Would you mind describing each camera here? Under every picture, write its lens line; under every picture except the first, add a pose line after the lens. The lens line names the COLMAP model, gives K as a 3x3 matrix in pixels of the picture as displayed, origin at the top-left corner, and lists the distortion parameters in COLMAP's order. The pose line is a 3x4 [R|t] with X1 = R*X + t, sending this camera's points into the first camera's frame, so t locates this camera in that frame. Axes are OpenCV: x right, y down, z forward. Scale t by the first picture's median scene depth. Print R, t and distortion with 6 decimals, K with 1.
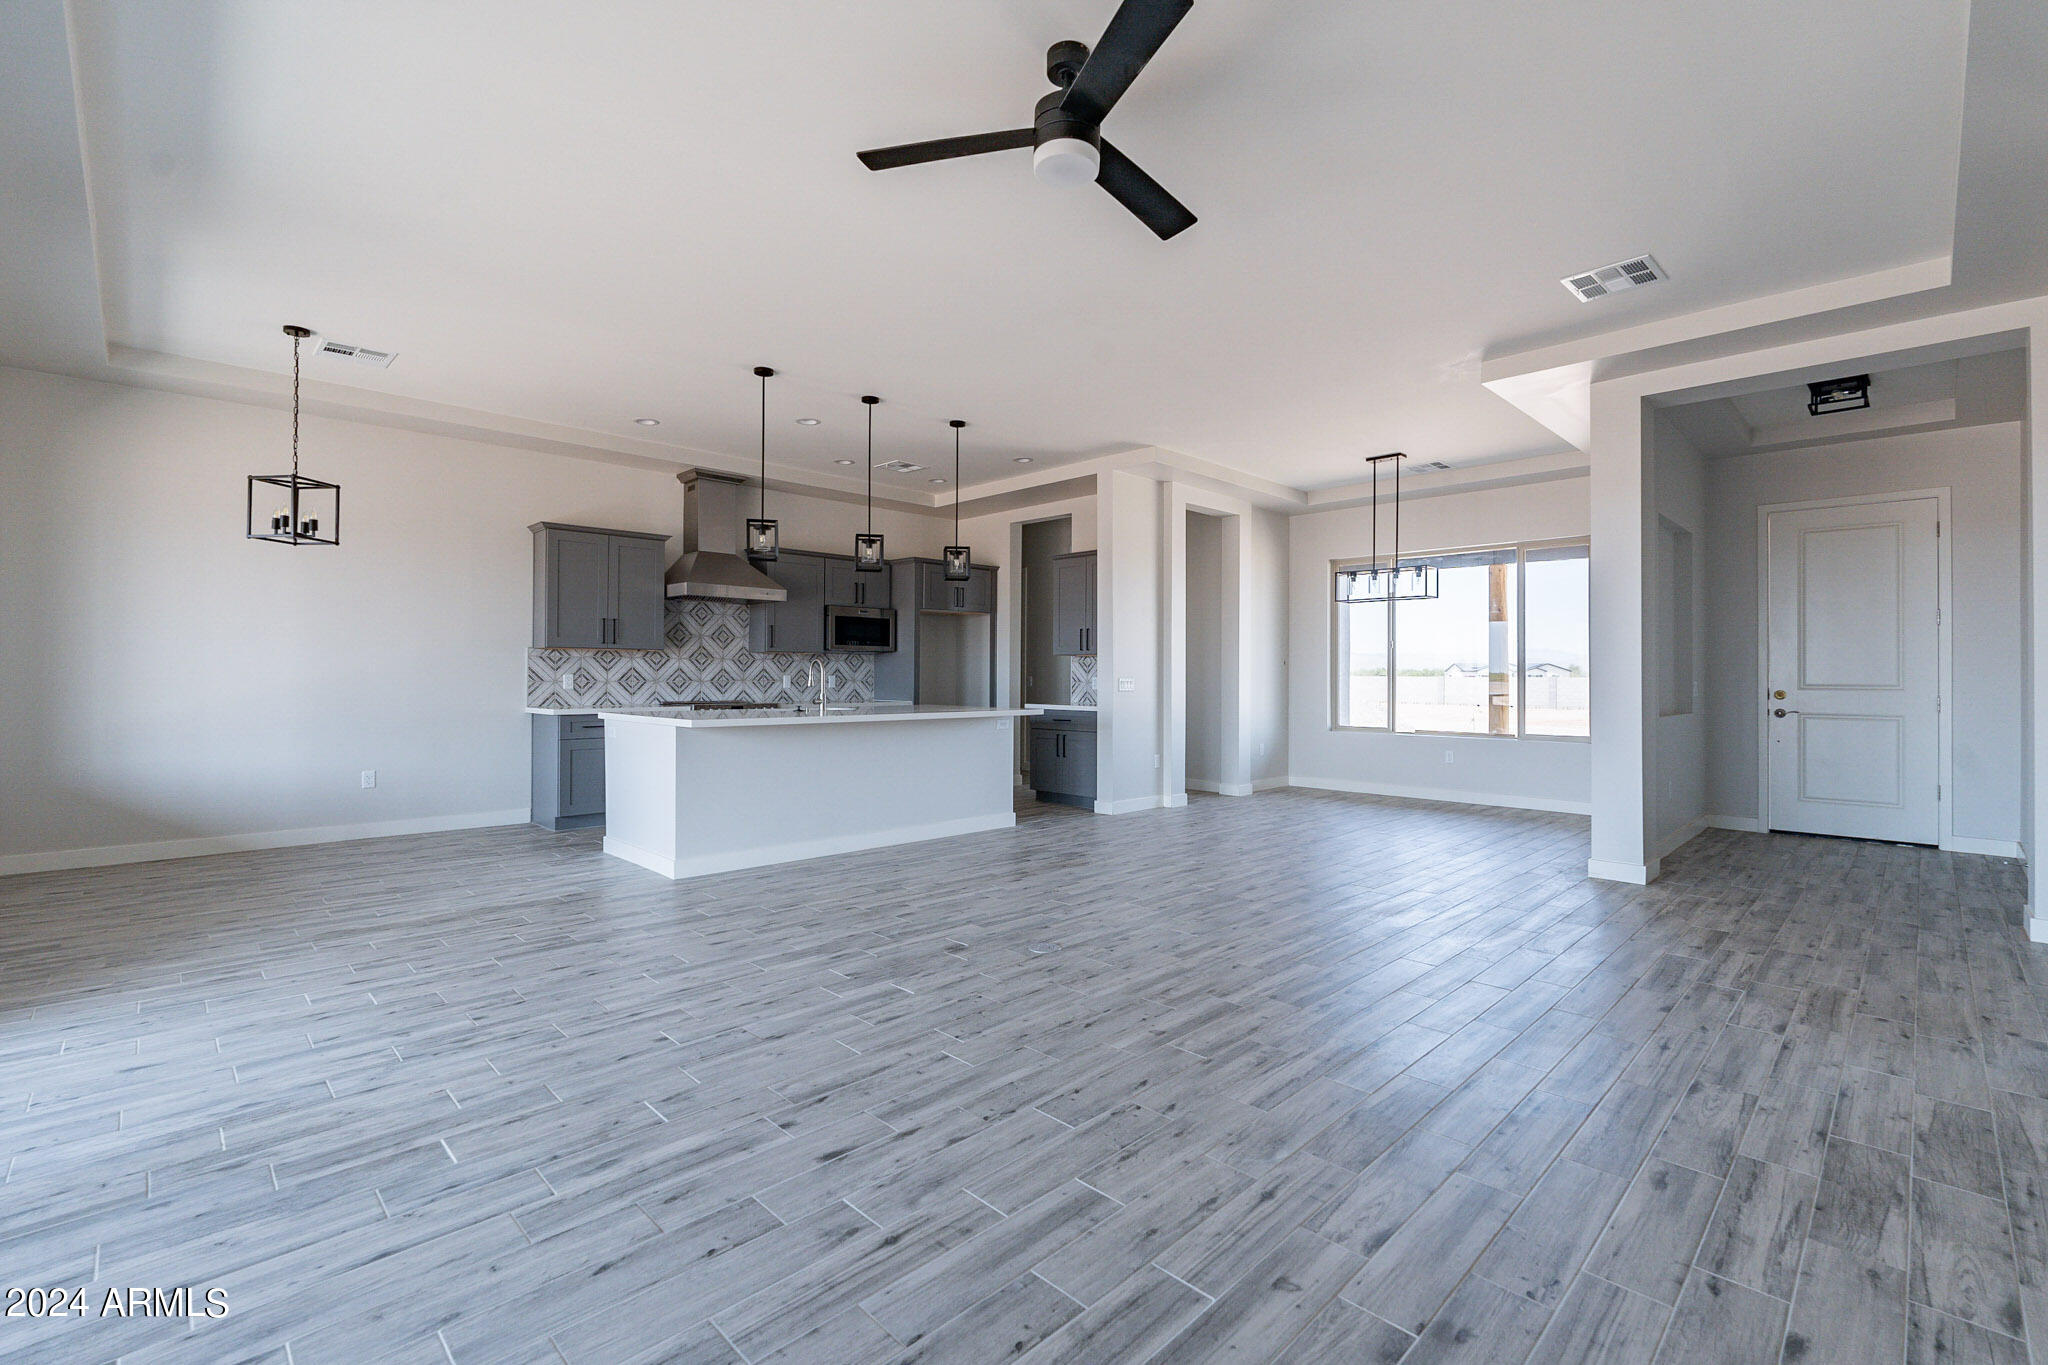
lens RADIAL K [[902.2, 0, 1018.9], [0, 902.2, 669.8], [0, 0, 1]] dist [-0.005332, 0.001608]
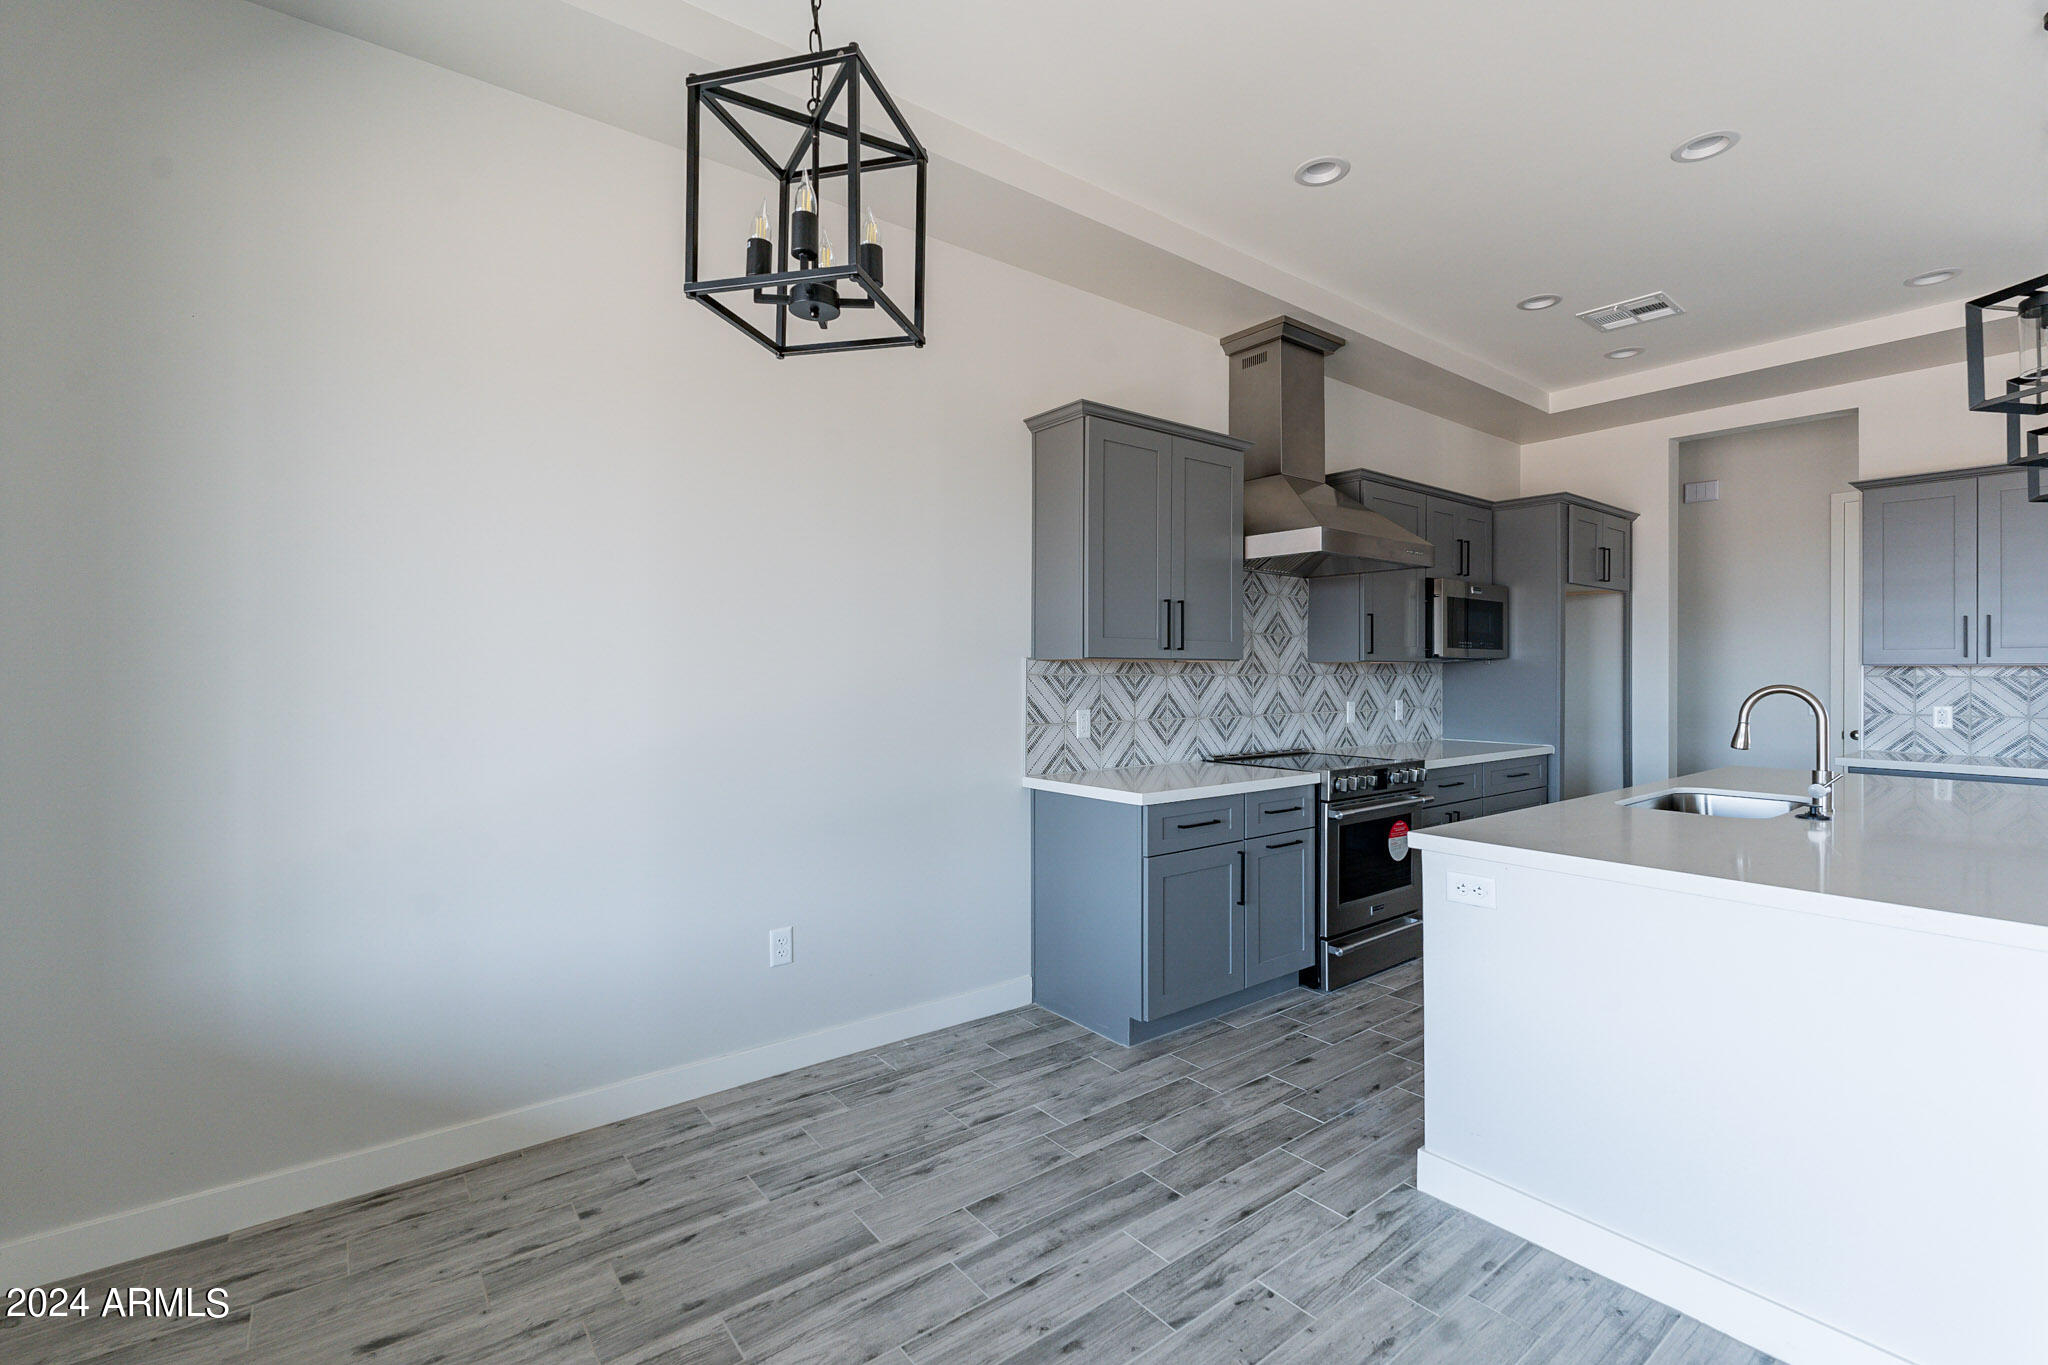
lens RADIAL K [[902.2, 0, 1025.7], [0, 902.2, 672.6], [0, 0, 1]] dist [-0.005332, 0.001608]
pose [[0.993658, -0.009408, -0.112047, -0.443977], [0.009479, 0.999955, 0.000102, -0.015637], [0.112041, -0.001163, 0.993703, 0.449635]]
